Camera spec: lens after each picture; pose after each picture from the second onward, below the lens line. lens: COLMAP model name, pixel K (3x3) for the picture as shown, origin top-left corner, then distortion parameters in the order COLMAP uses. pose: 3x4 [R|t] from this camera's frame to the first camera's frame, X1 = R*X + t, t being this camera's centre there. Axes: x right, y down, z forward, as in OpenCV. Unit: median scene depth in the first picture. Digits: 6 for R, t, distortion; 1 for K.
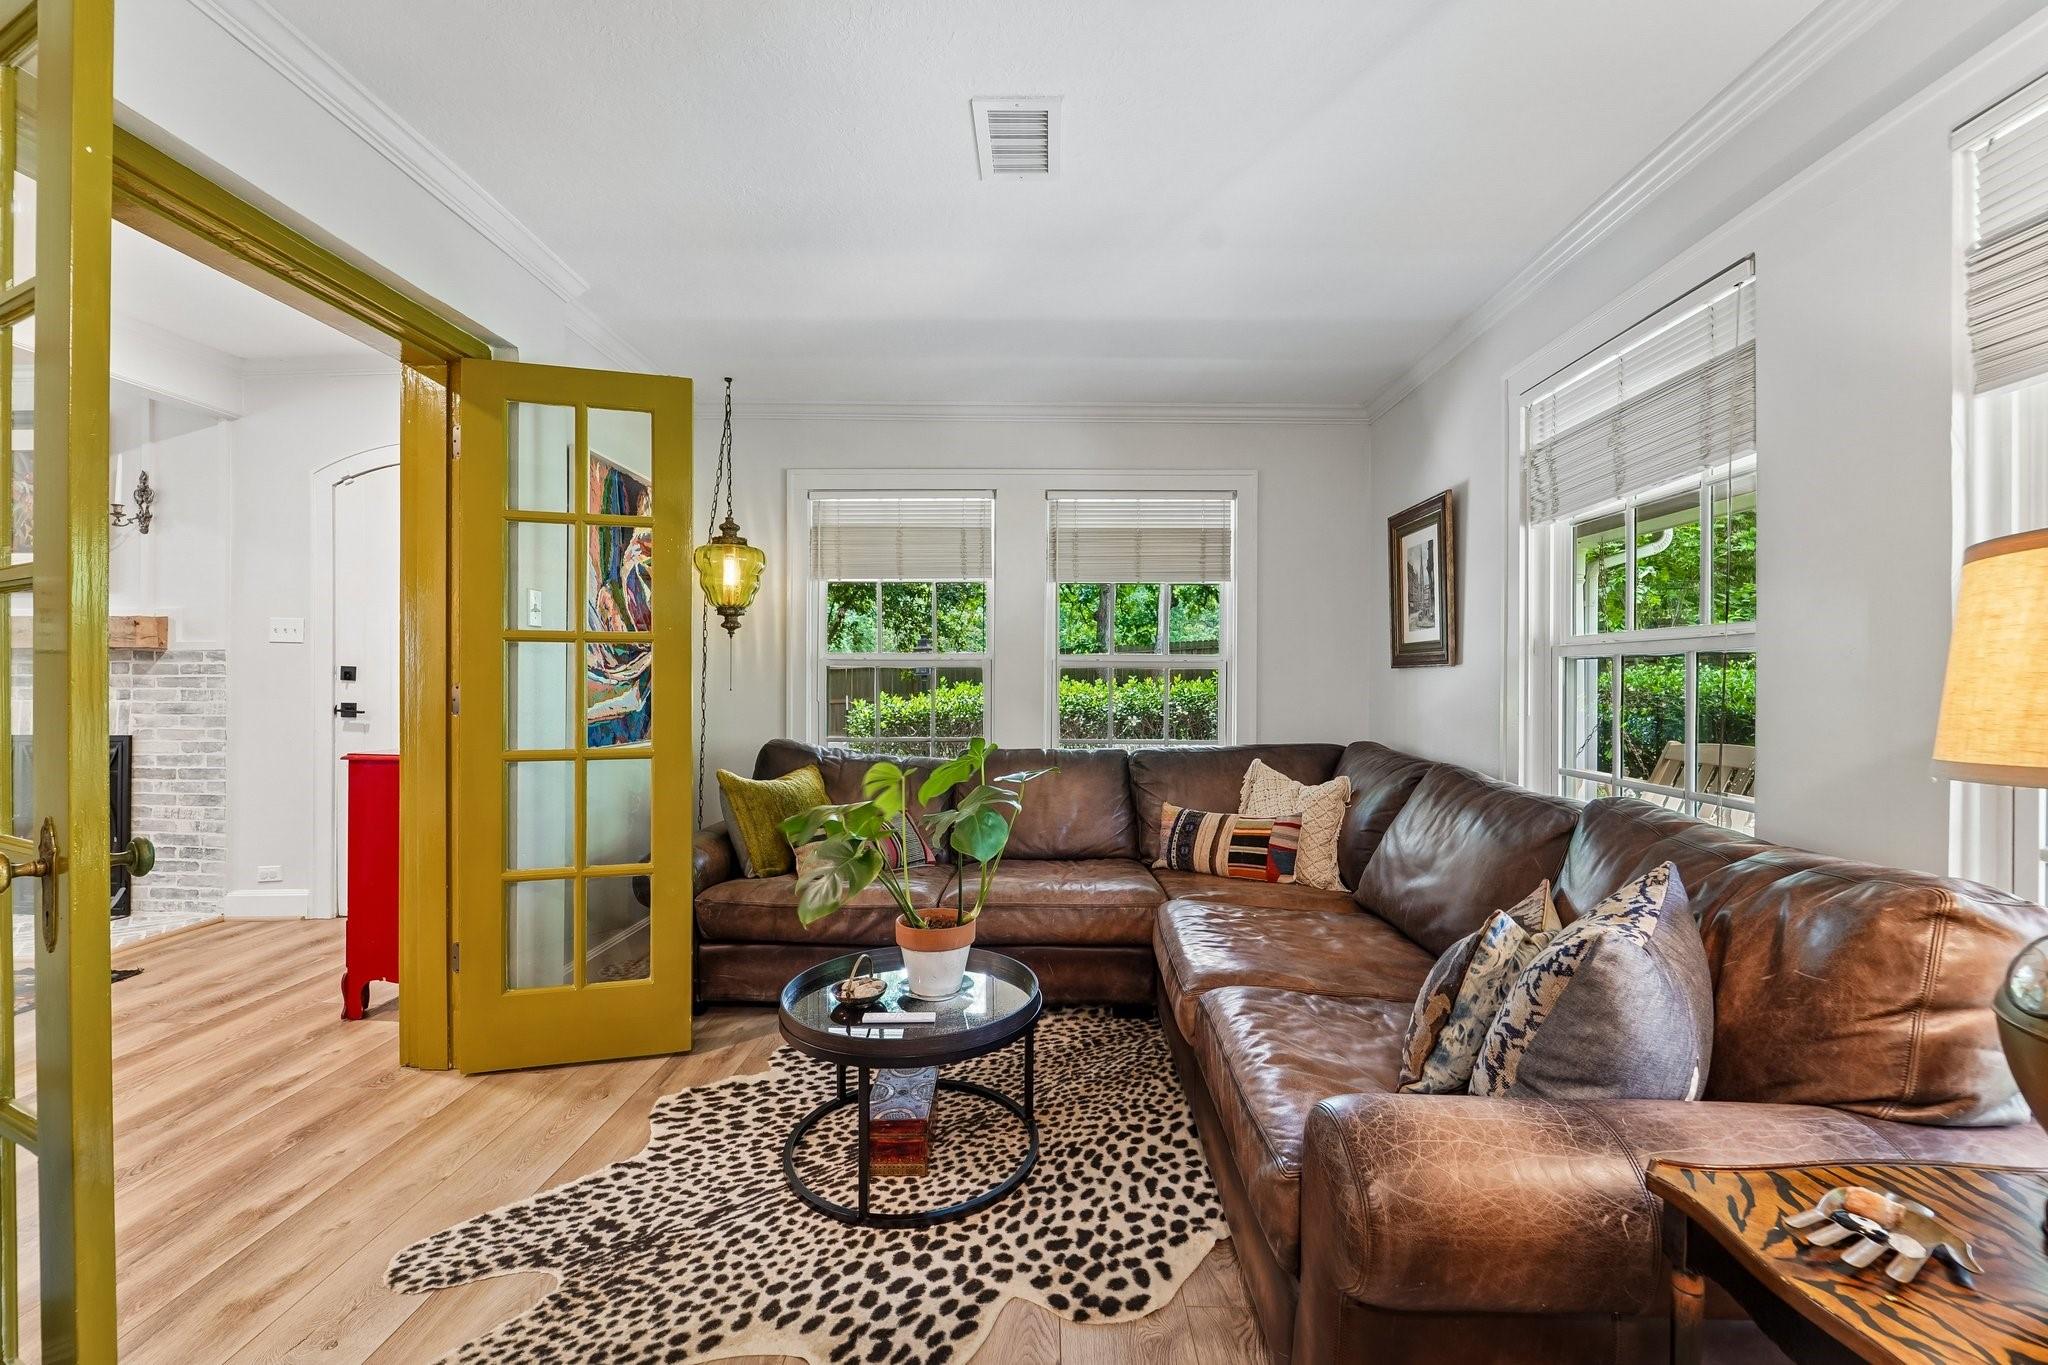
lens RADIAL K [[836.8, 0, 1027.7], [0, 836.8, 679.8], [0, 0, 1]] dist [-0.000189, -0.006032]
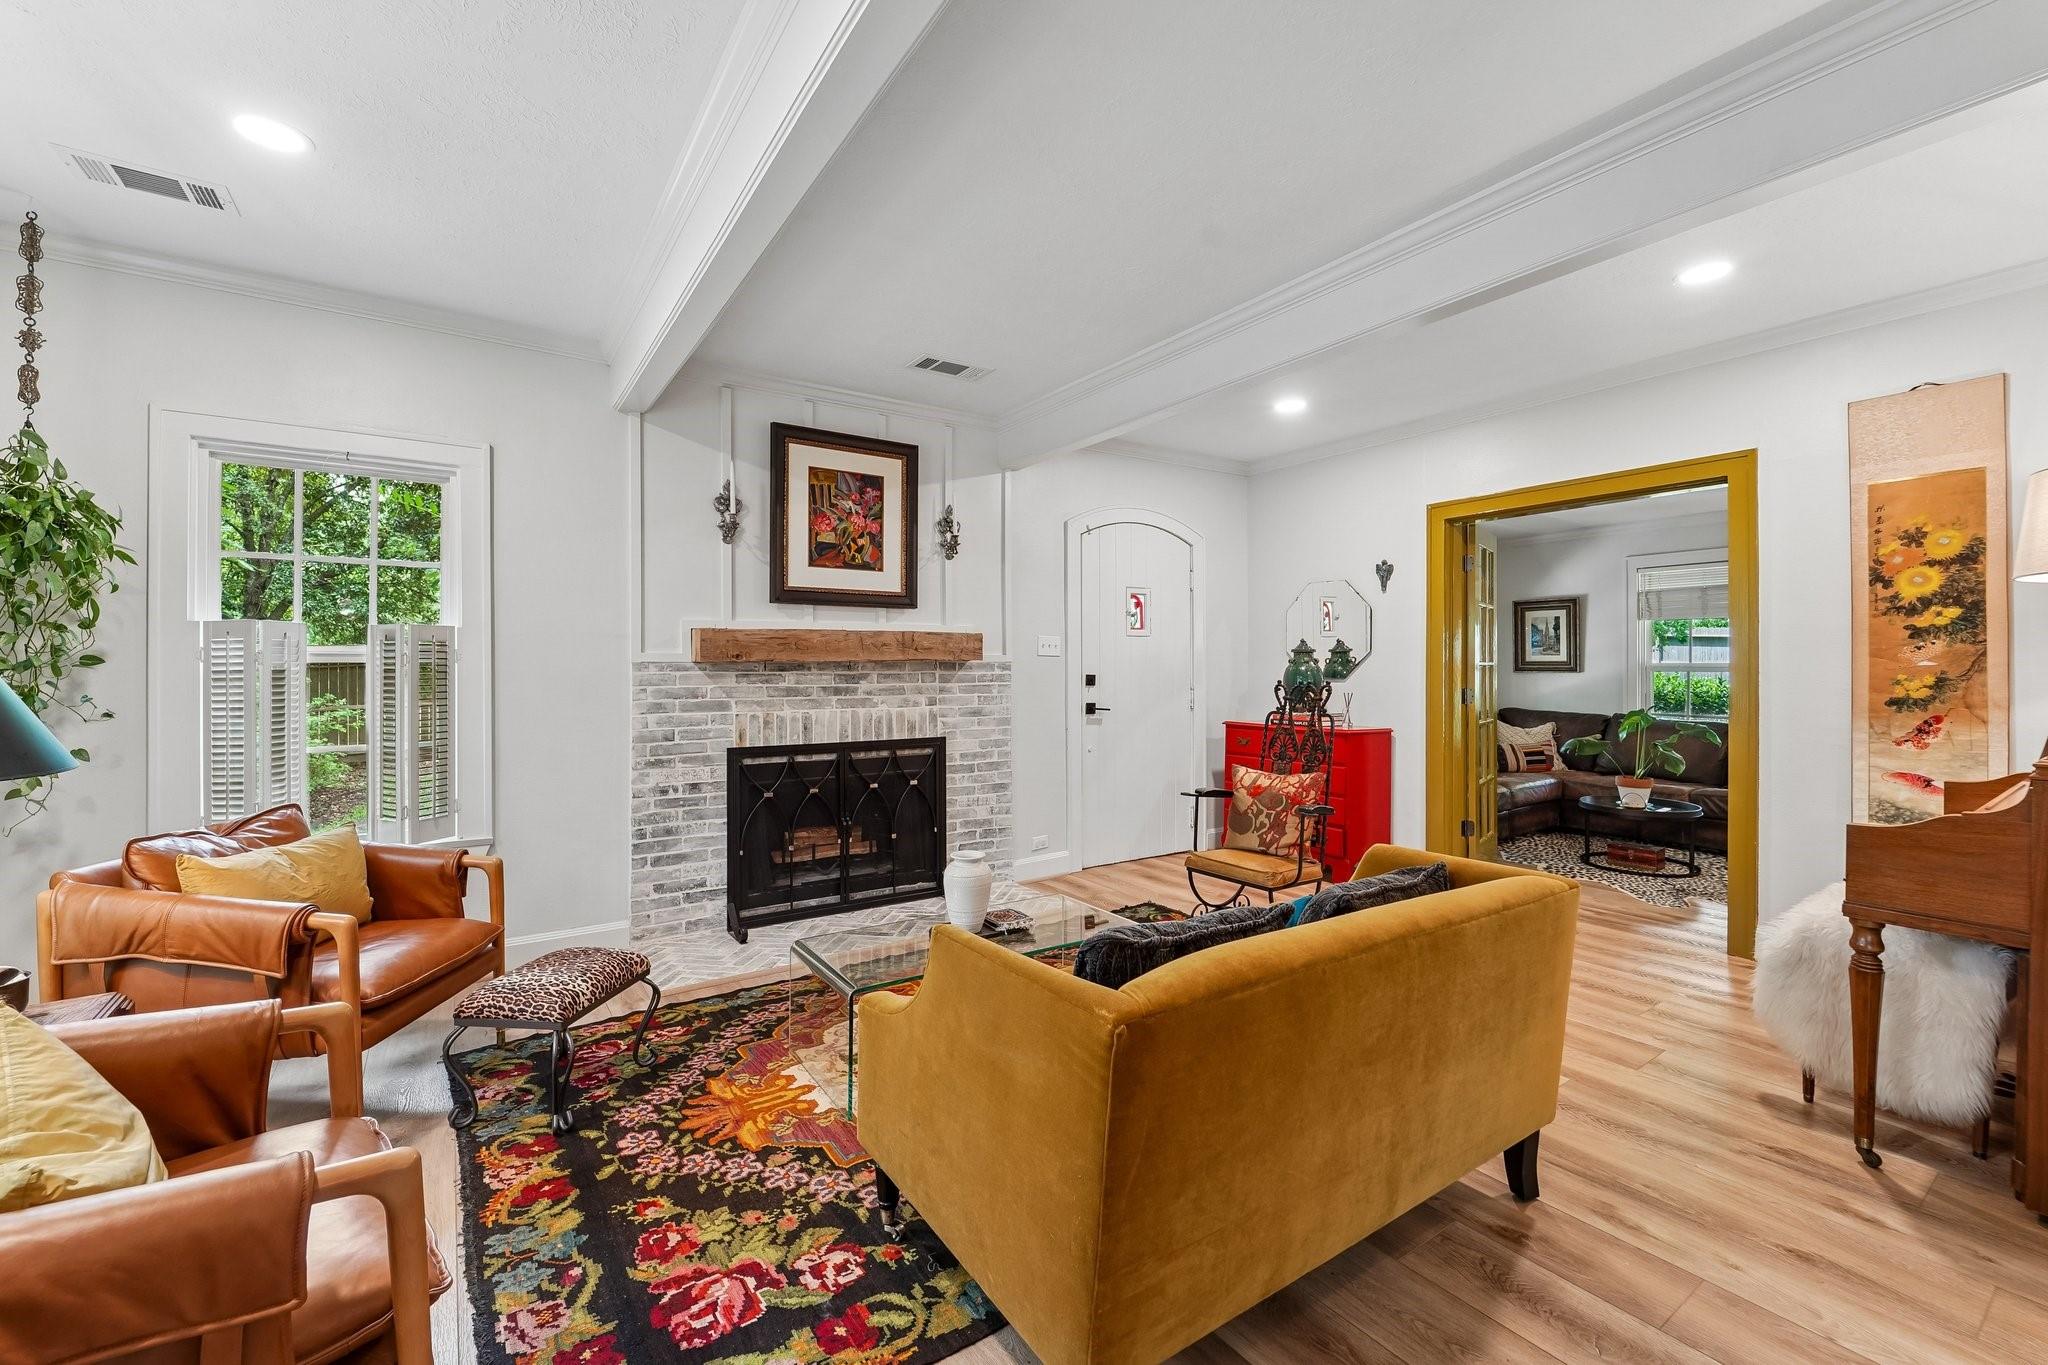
lens RADIAL K [[836.8, 0, 1028.2], [0, 836.8, 672.5], [0, 0, 1]] dist [-0.000189, -0.006032]
pose [[0.816318, -0.005143, 0.577580, -1.643252], [0.004893, 0.999986, 0.001989, -0.022709], [-0.577582, 0.001202, 0.816331, -0.004742]]
